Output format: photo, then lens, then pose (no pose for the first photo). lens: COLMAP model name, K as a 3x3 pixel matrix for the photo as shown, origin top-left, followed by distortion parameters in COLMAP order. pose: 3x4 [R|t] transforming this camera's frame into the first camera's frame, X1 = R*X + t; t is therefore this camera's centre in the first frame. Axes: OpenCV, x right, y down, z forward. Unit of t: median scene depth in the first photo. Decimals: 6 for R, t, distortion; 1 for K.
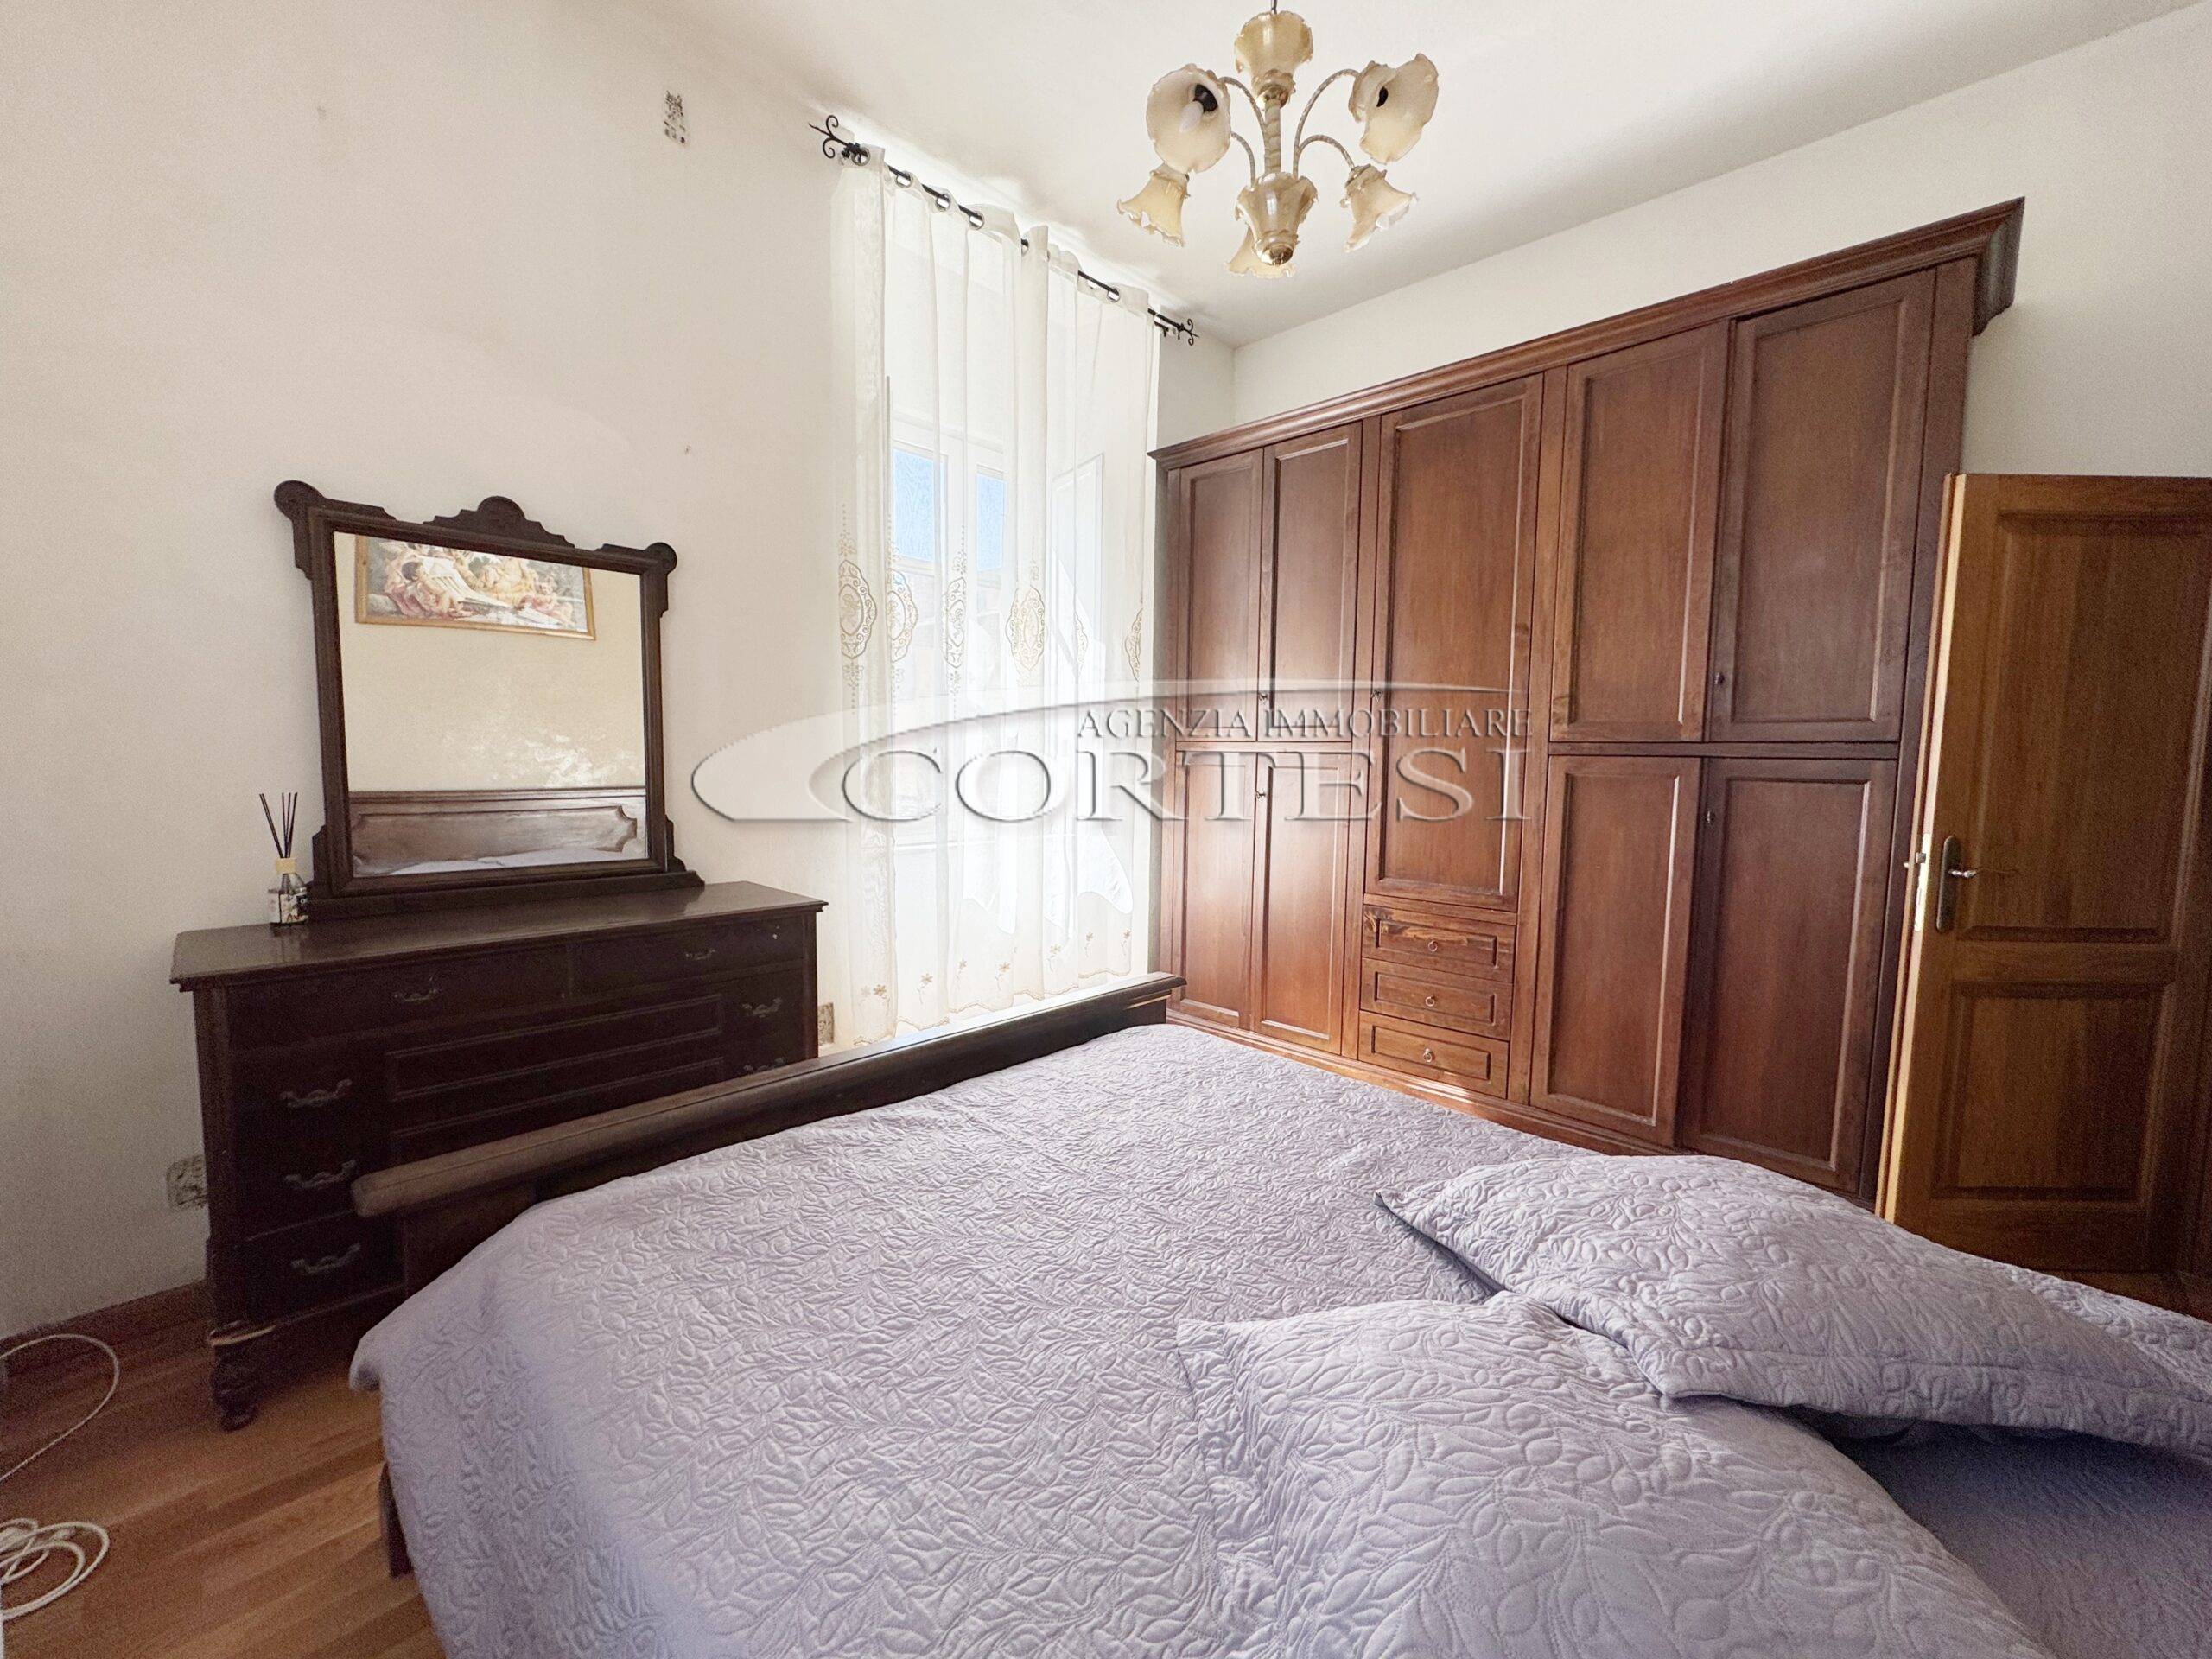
lens RADIAL K [[905.1, 0, 1106.8], [0, 905.1, 823.2], [0, 0, 1]] dist [-0.001451, 0.000418]
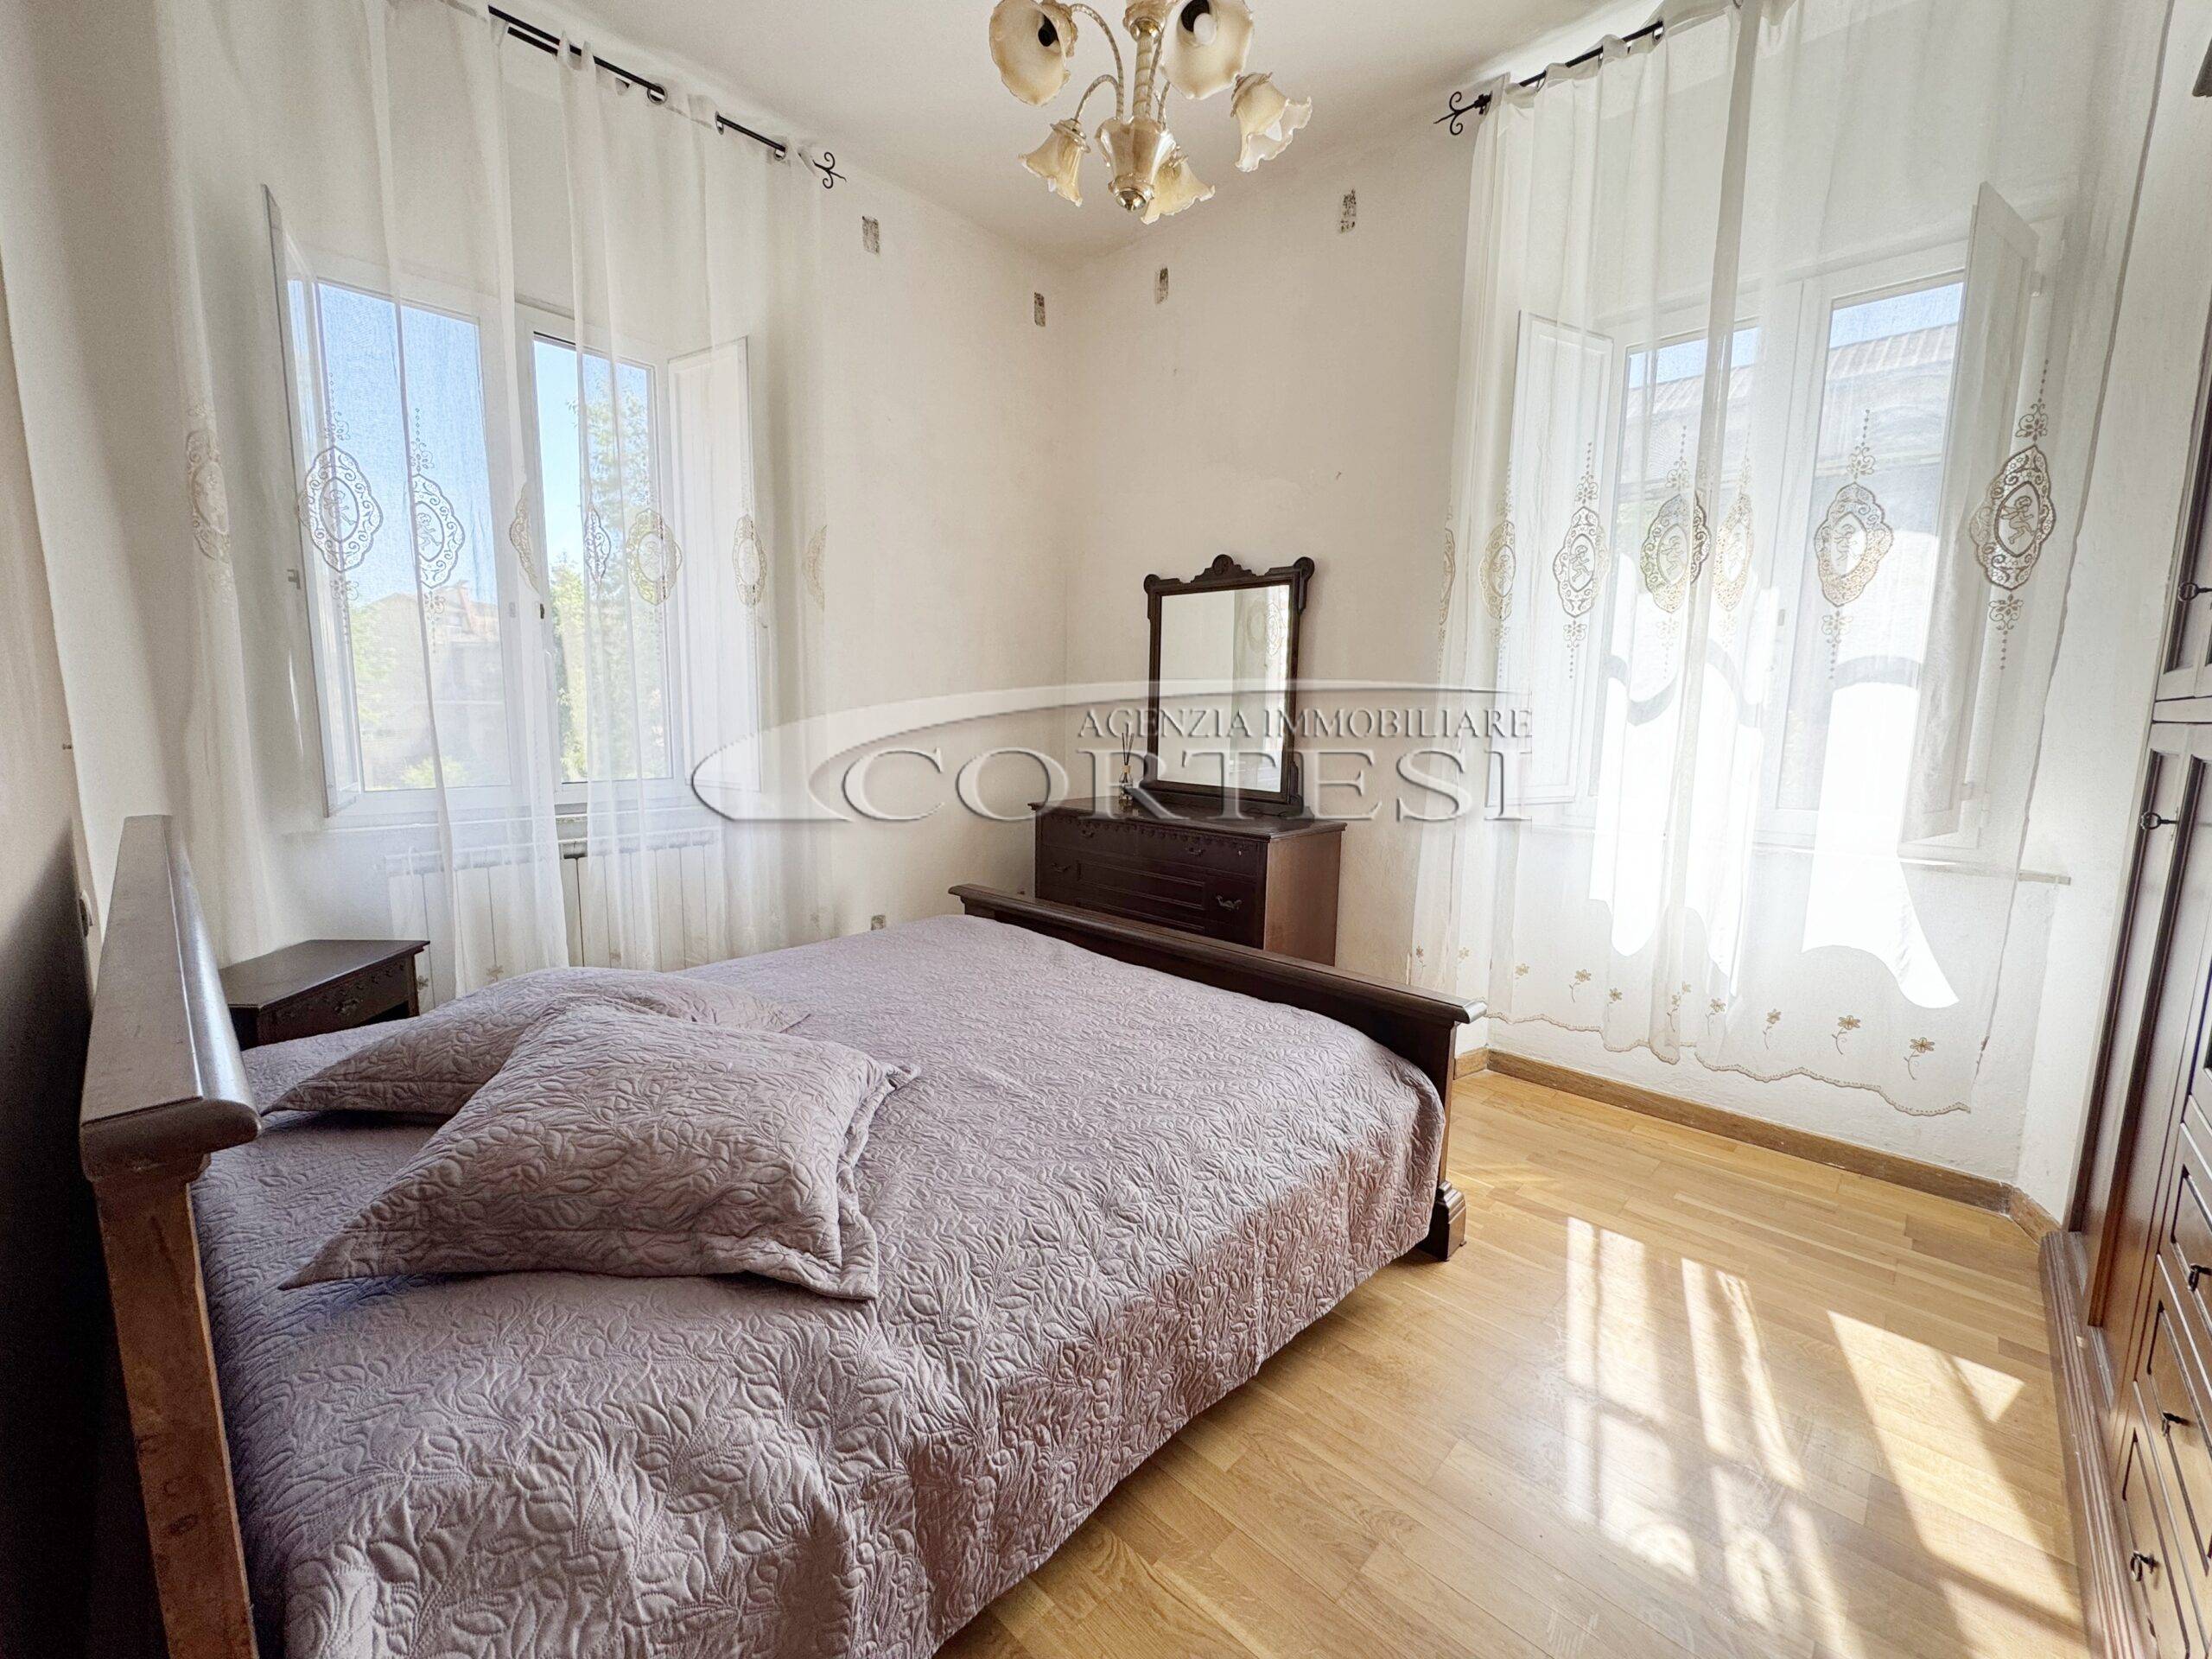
lens RADIAL K [[905.1, 0, 1099.3], [0, 905.1, 831.8], [0, 0, 1]] dist [-0.001451, 0.000418]
pose [[0.011272, 0.120541, -0.992644, 0.911544], [-0.098718, 0.987992, 0.118855, -0.041464], [0.995052, 0.096652, 0.023037, 0.743045]]
